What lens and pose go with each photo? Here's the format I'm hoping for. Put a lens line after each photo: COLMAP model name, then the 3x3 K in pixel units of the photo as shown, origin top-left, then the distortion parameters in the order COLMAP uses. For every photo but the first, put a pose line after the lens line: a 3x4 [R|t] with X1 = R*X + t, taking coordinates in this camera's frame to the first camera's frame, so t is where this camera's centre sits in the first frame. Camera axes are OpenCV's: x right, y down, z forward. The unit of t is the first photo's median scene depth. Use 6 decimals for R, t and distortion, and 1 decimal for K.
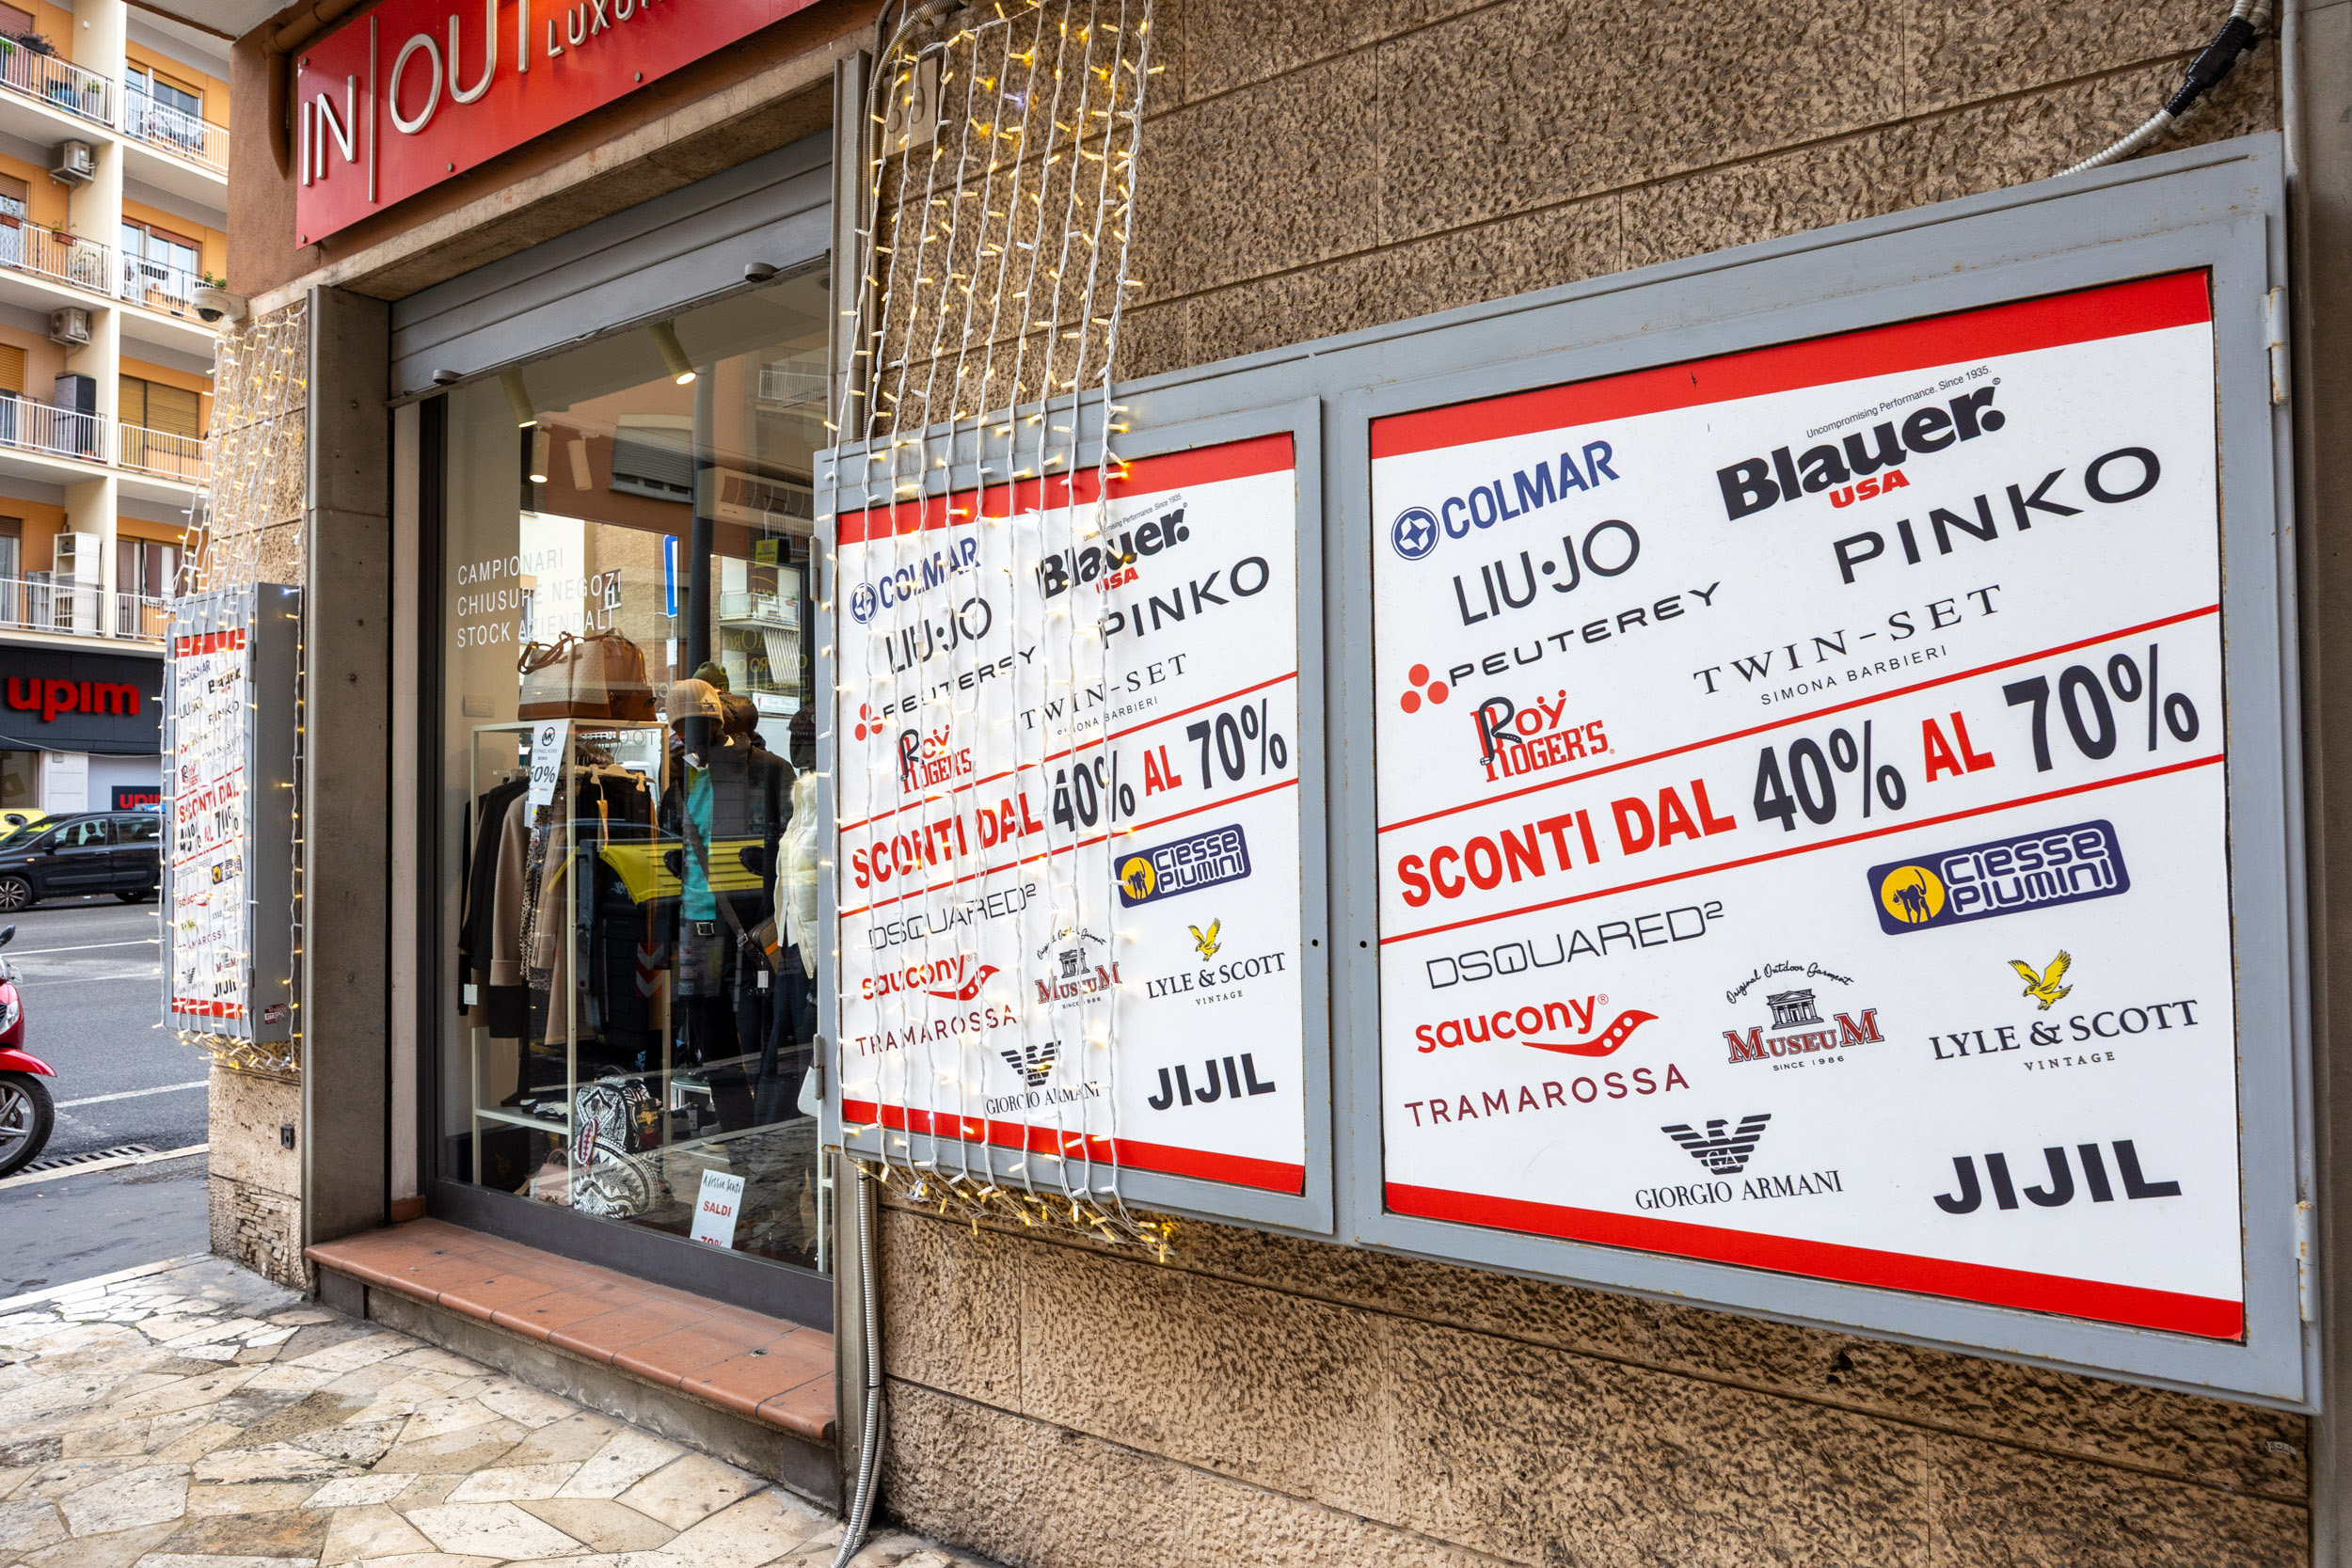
lens RADIAL K [[1450.1, 0, 1188.4], [0, 1450.1, 785.2], [0, 0, 1]] dist [-0.000259, -0.004797]
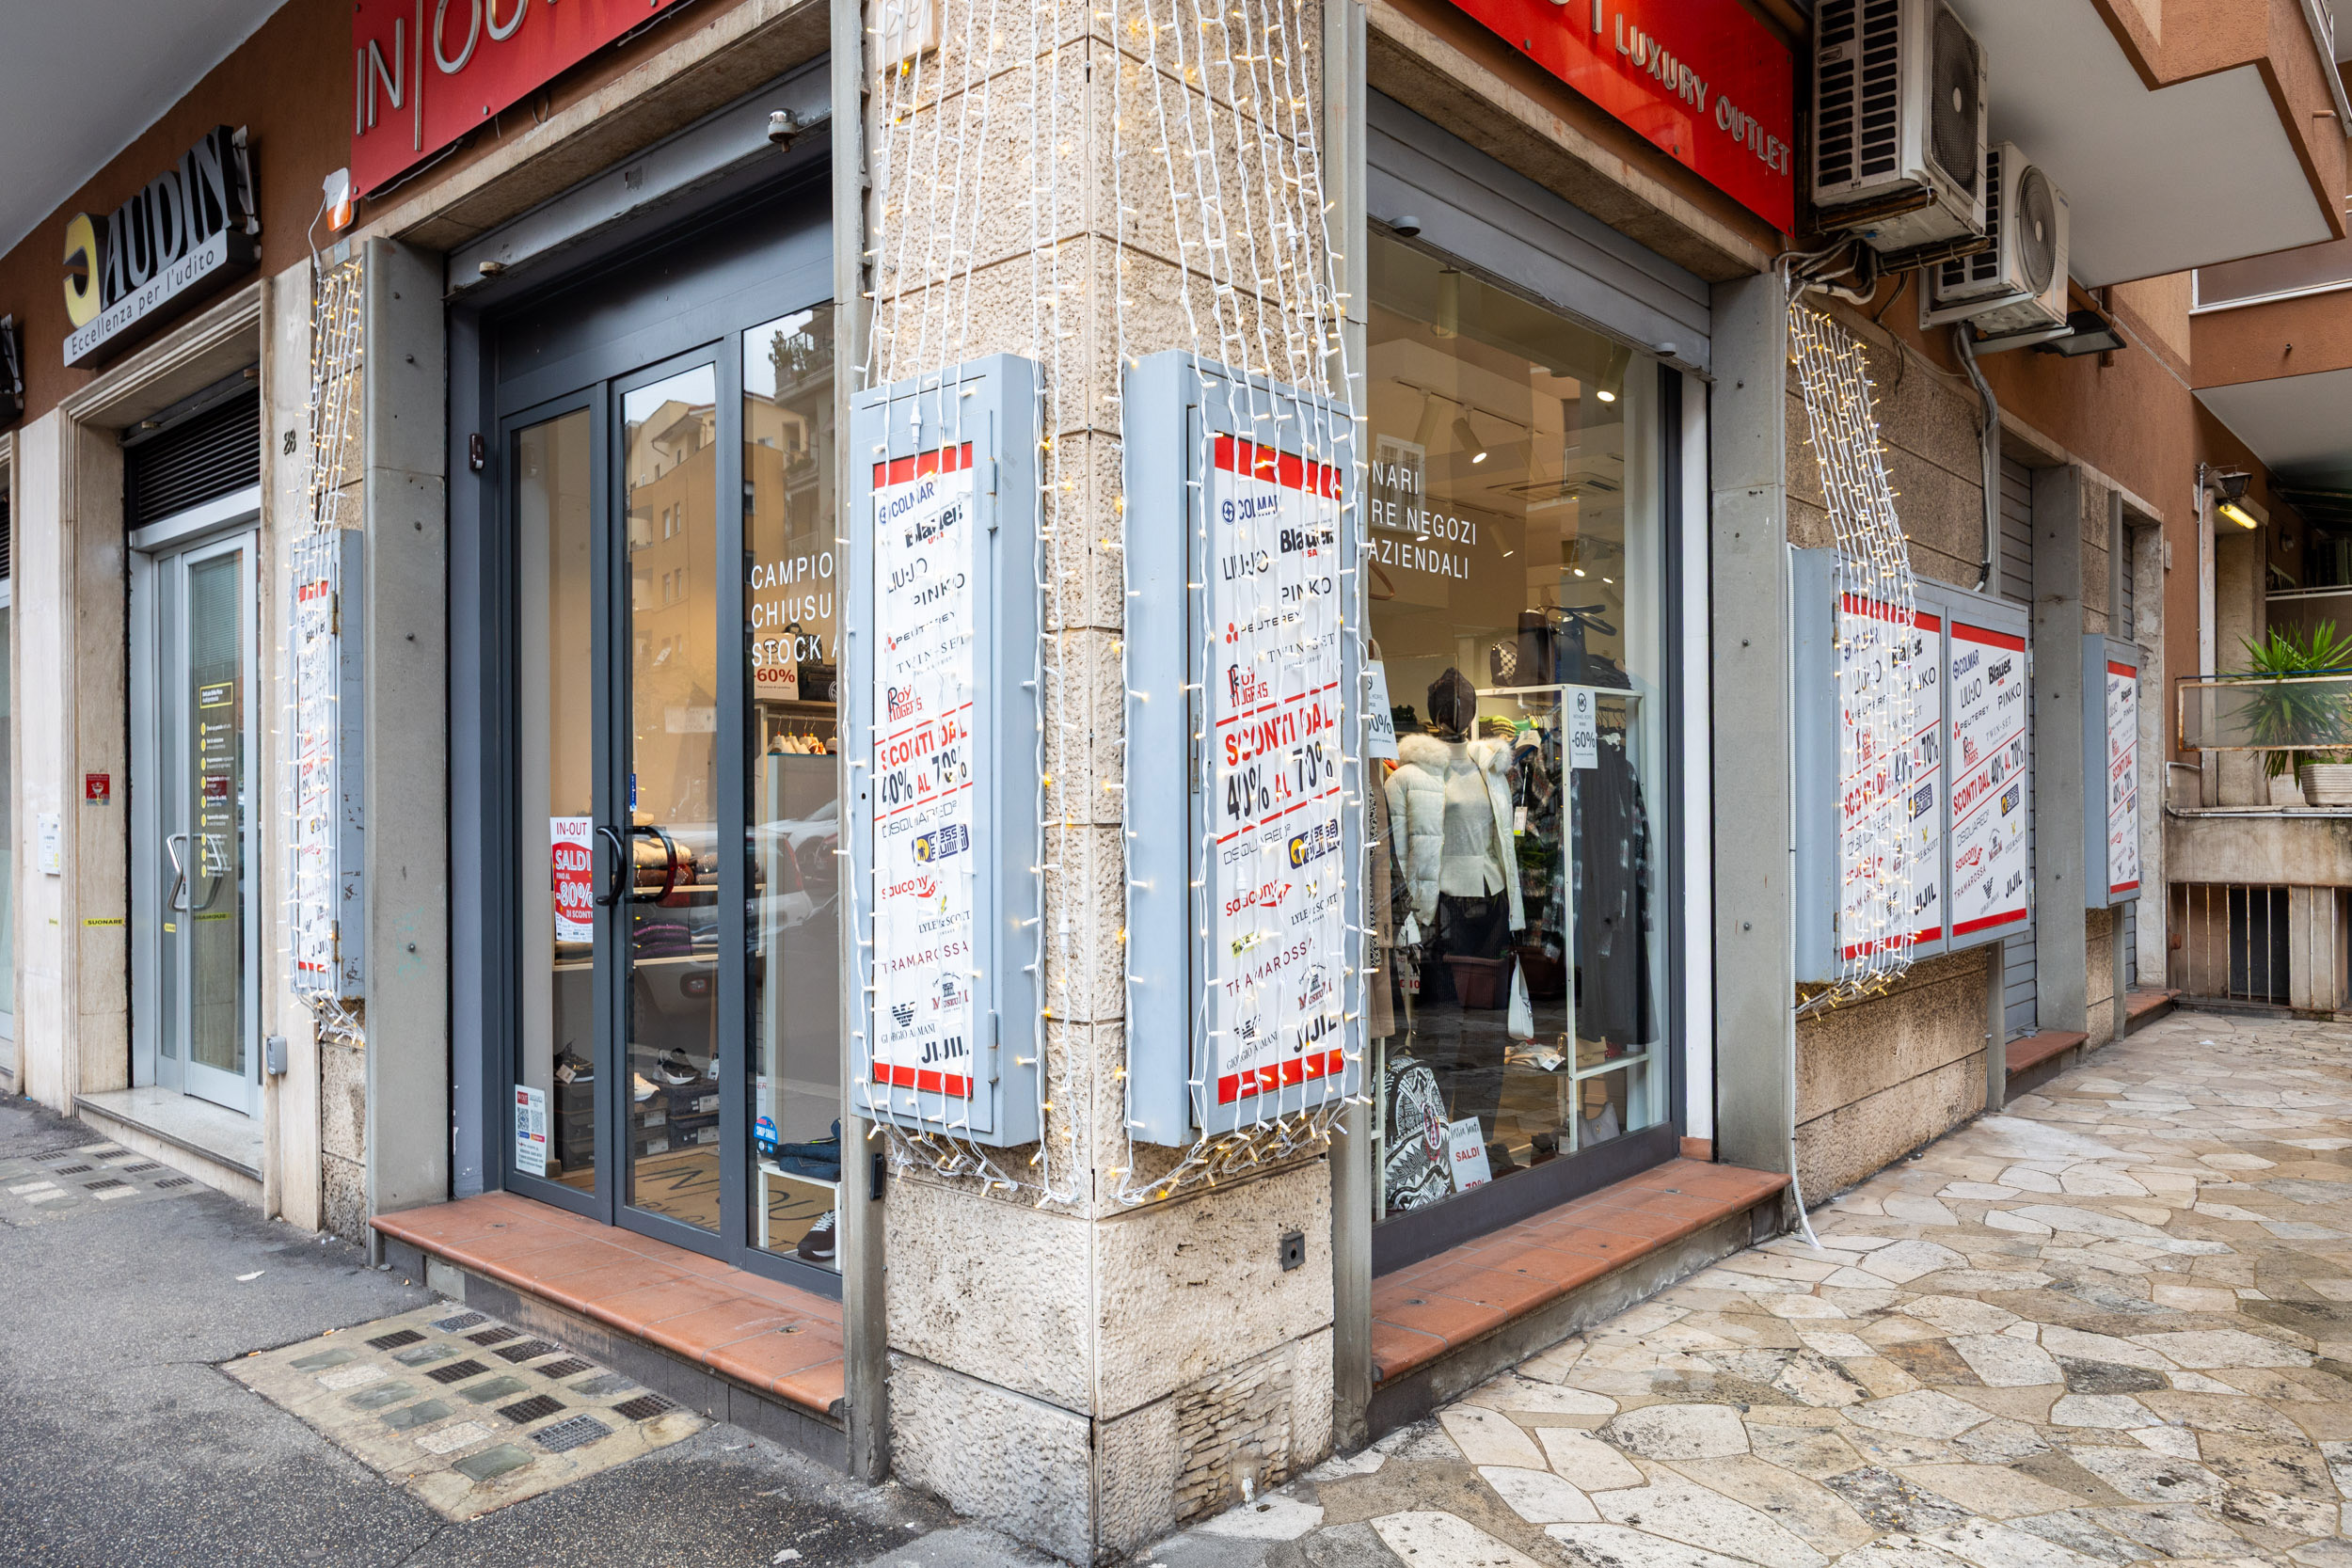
lens RADIAL K [[1616.5, 0, 1183.4], [0, 1616.5, 806.3], [0, 0, 1]] dist [0.001959, -0.004027]
pose [[0.113194, 0.004903, 0.993561, -2.630431], [-0.012709, 0.999913, -0.003486, 0.087470], [-0.993492, -0.012233, 0.113246, 1.883584]]
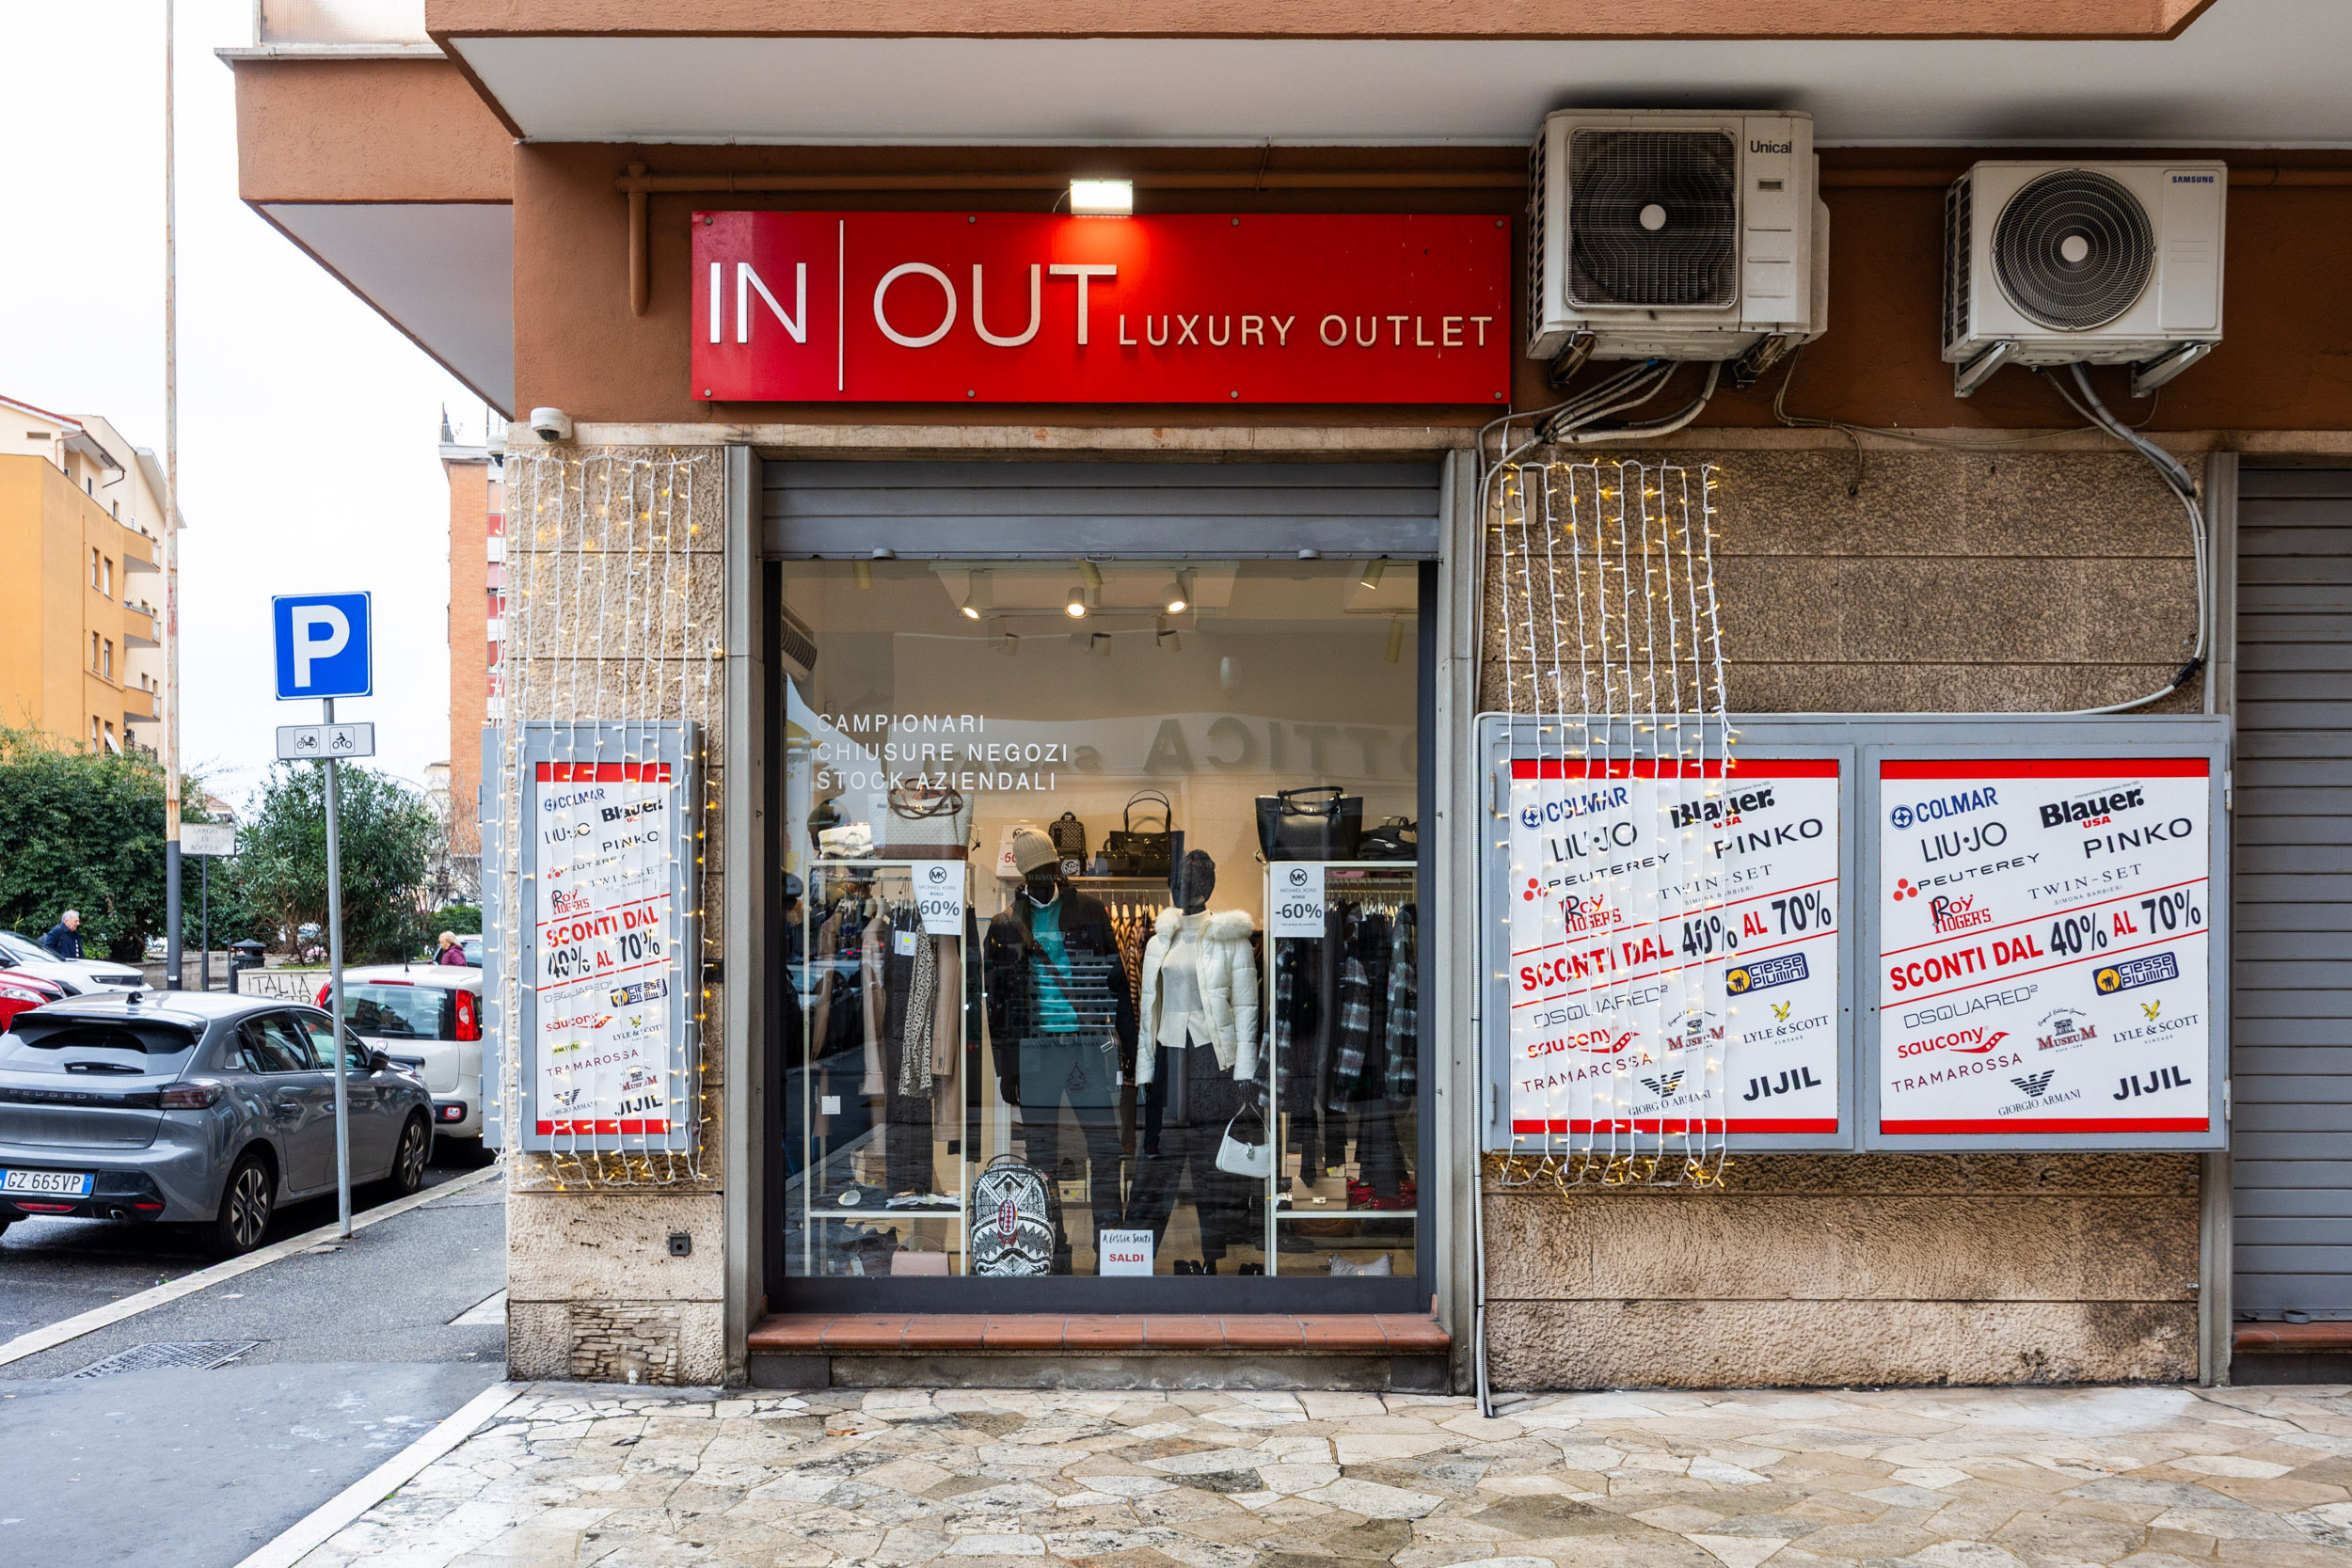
lens RADIAL K [[2028.0, 0, 1150.3], [0, 2028.0, 973.5], [0, 0, 1]] dist [-0.000036, 0.023039]
pose [[0.826648, -0.000633, 0.562719, -2.275380], [-0.017767, 0.999471, 0.027225, -0.004064], [-0.562439, -0.032503, 0.826200, -0.799651]]
